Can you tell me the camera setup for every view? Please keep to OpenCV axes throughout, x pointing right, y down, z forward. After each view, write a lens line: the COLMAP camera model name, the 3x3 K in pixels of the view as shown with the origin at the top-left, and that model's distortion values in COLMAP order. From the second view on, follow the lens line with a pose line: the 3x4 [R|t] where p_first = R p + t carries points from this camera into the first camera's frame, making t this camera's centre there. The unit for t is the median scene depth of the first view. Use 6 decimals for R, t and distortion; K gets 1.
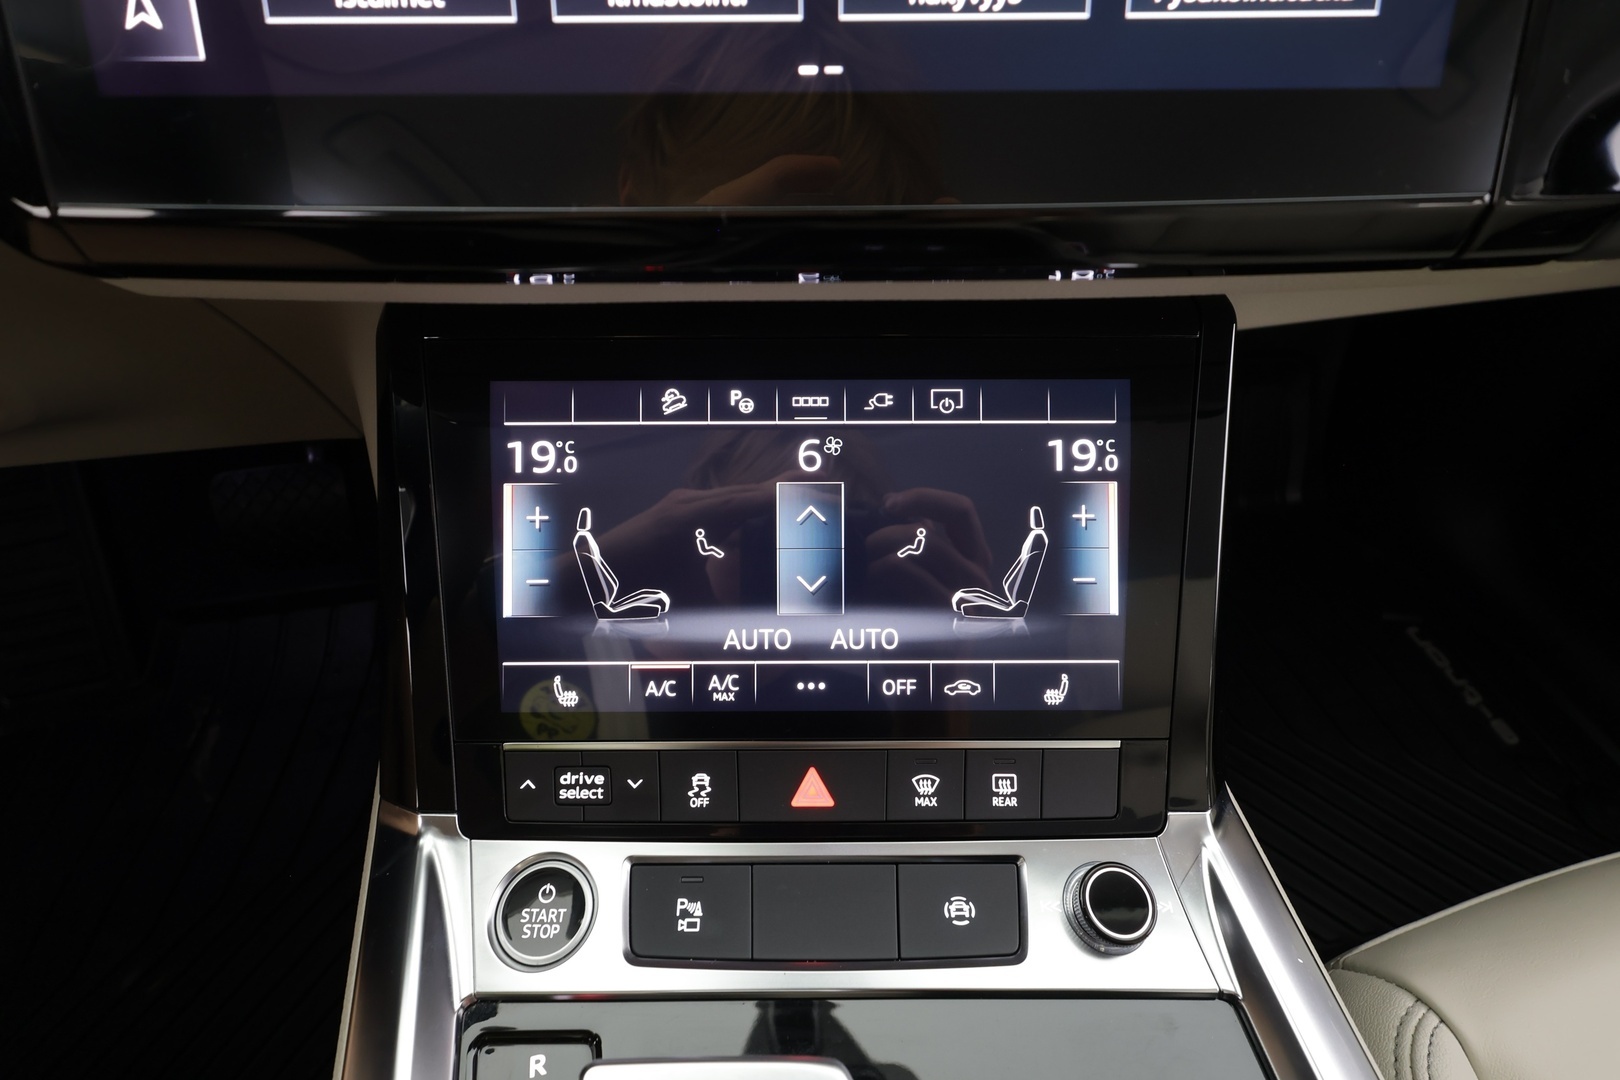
lens RADIAL K [[814.4, 0, 810.0], [0, 814.4, 540.0], [0, 0, 1]] dist [0.000956, 0.000251]
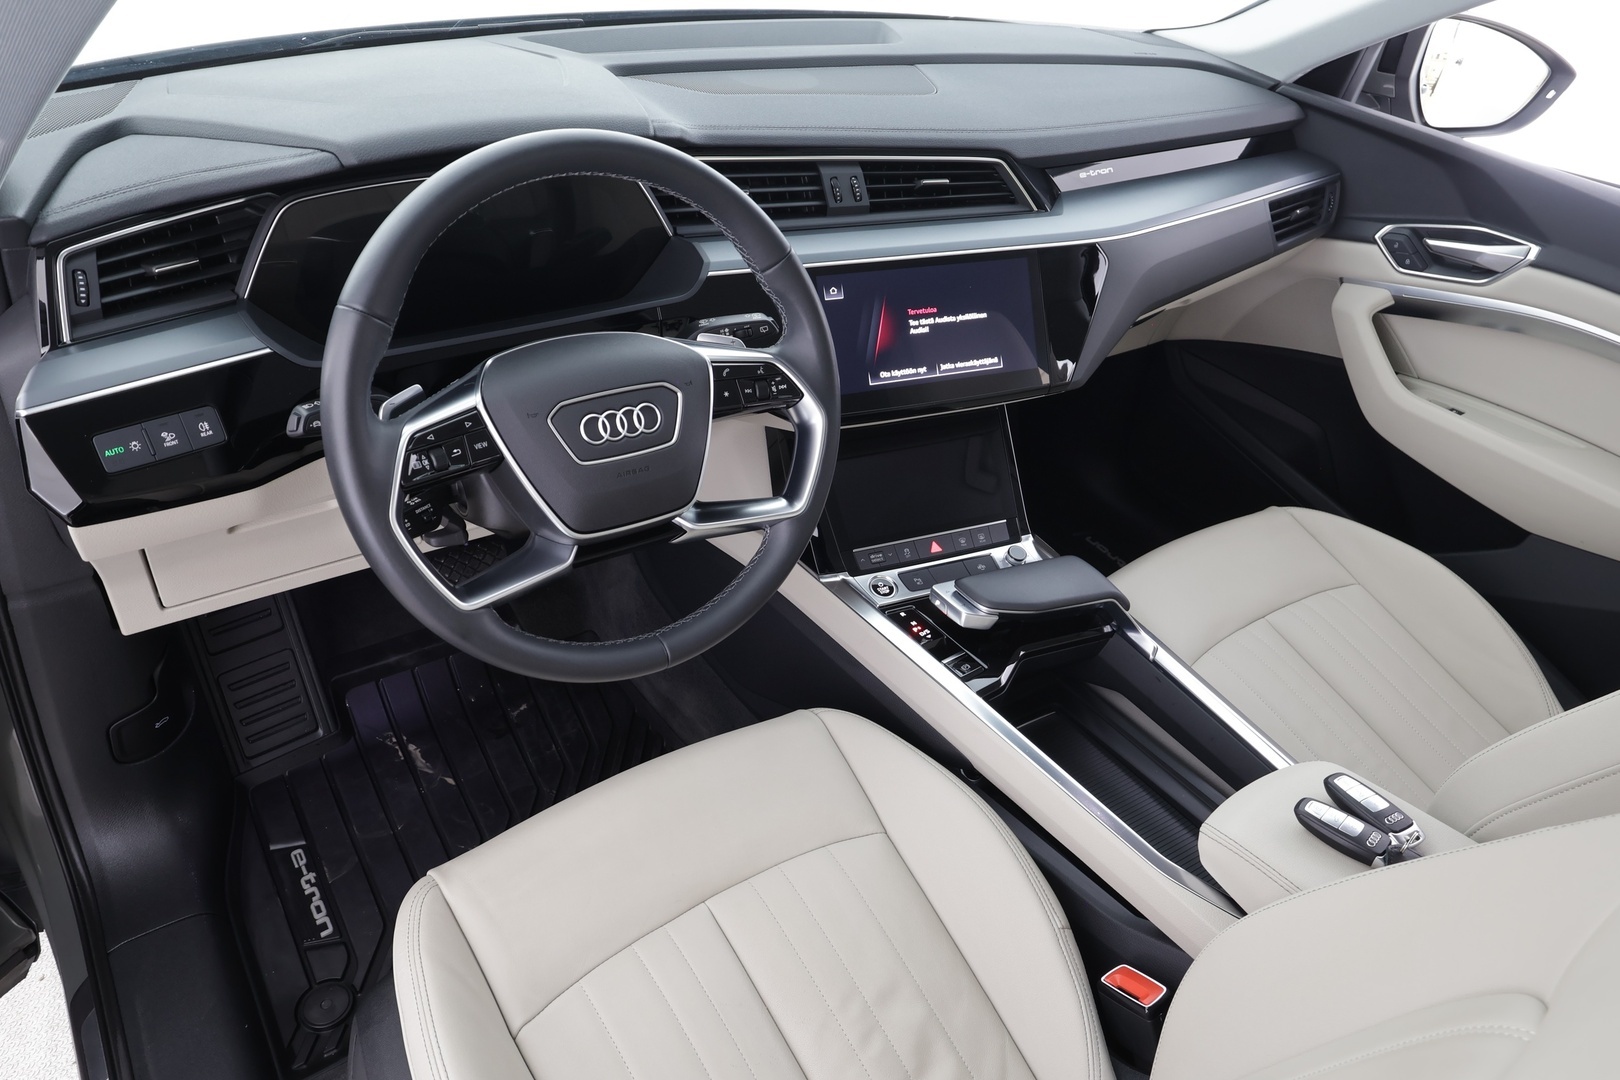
lens RADIAL K [[1128.5, 0, 810.0], [0, 1128.5, 540.0], [0, 0, 1]] dist [0.019189, 0.000472]
pose [[0.899000, -0.166913, 0.404893, -2.399704], [0.222505, 0.970389, -0.094003, 0.602690], [-0.377214, 0.174599, 0.909519, -3.162793]]
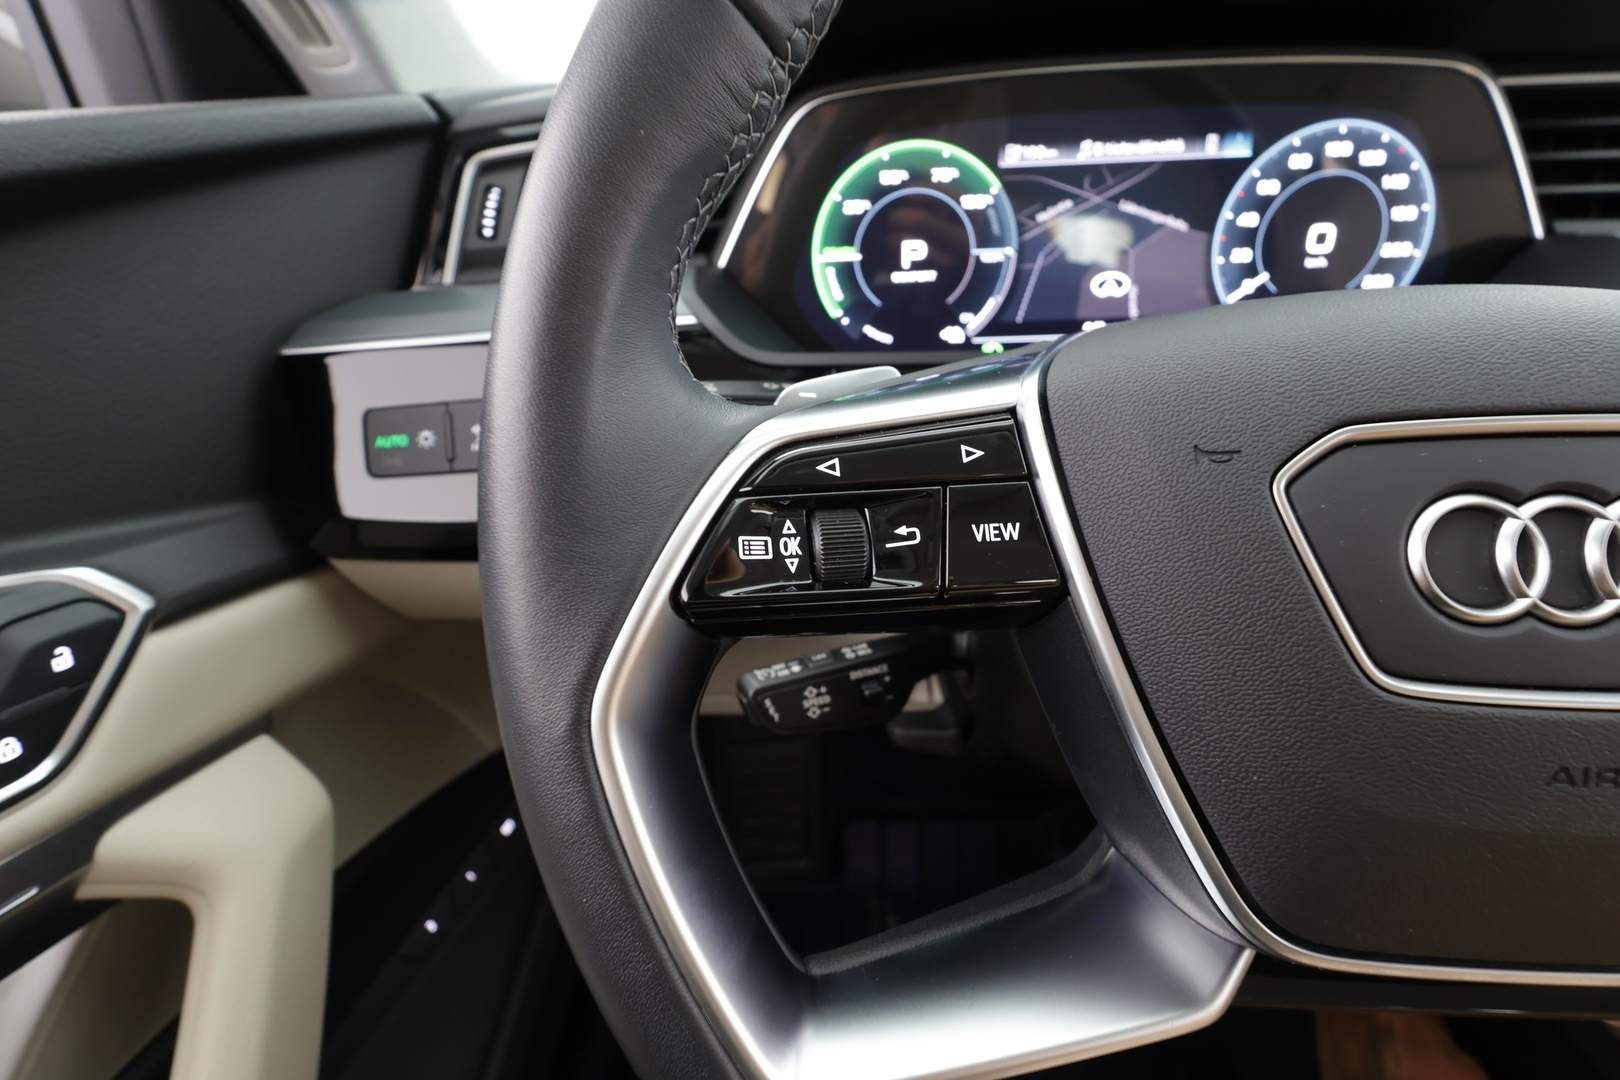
lens RADIAL K [[741.6, 0, 803.0], [0, 741.6, 537.6], [0, 0, 1]] dist [-0.001776, -0.000312]
pose [[0.975604, 0.072202, -0.207325, -1.947536], [-0.130896, 0.949458, -0.285299, 0.058800], [0.176247, 0.305477, 0.935746, -0.662908]]
